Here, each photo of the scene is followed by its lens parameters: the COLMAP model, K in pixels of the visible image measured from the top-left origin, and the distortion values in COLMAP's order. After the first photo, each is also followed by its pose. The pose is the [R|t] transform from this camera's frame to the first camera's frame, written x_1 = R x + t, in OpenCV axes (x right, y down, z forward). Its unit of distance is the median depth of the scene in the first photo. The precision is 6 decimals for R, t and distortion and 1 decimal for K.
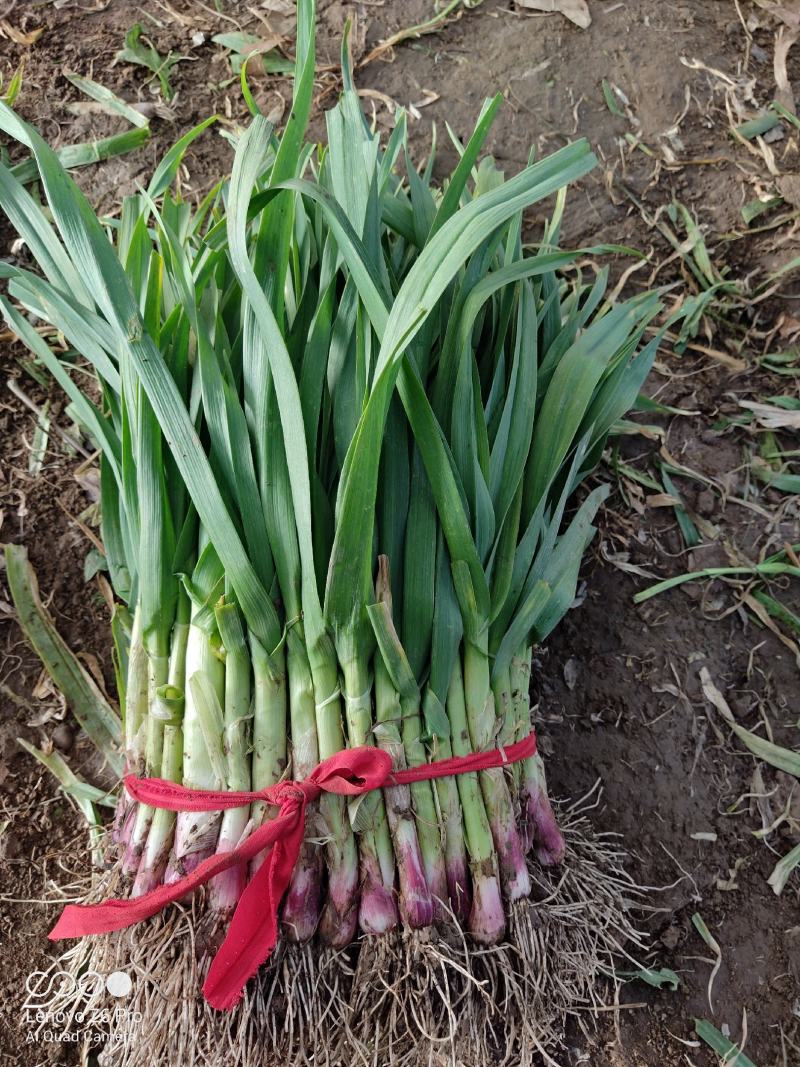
lens RADIAL K [[805.7, 0, 400.0], [0, 805.7, 533.5], [0, 0, 1]] dist [0.094475, -0.146158]
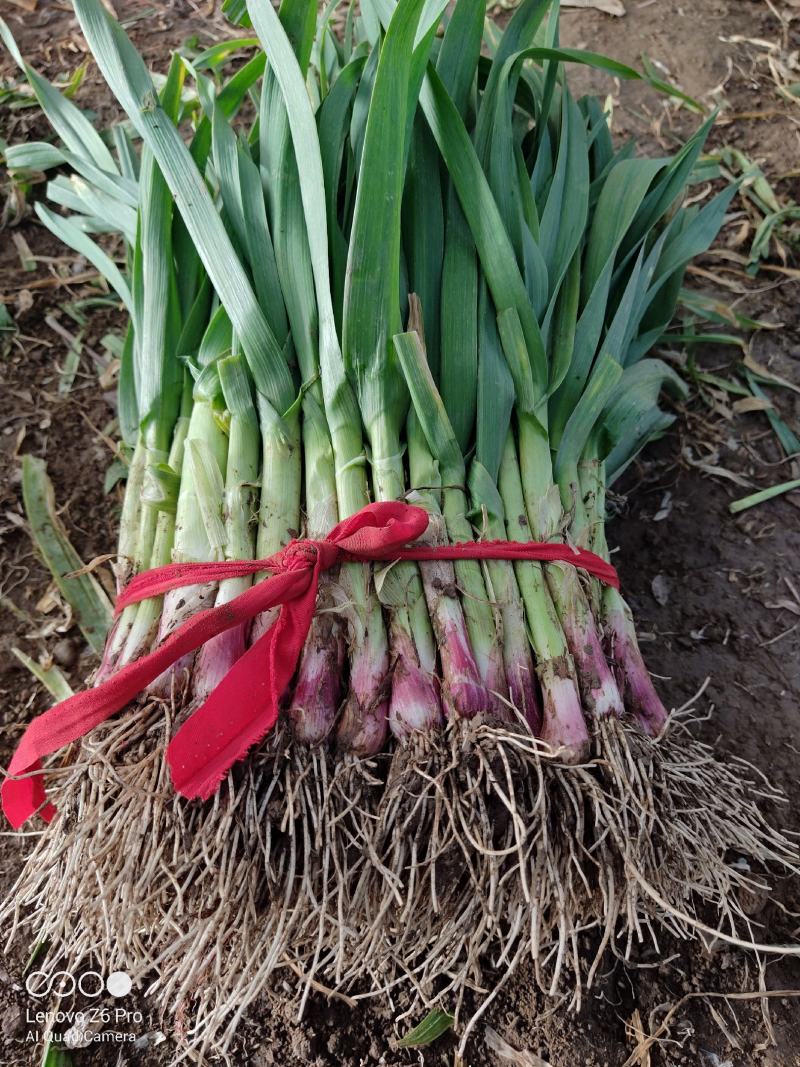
lens RADIAL K [[805.7, 0, 400.0], [0, 805.7, 533.5], [0, 0, 1]] dist [0.094475, -0.146158]
pose [[0.995334, -0.037281, -0.088997, 0.030458], [0.015060, 0.971062, -0.238352, 0.460944], [0.095307, 0.235899, 0.967093, 0.229872]]
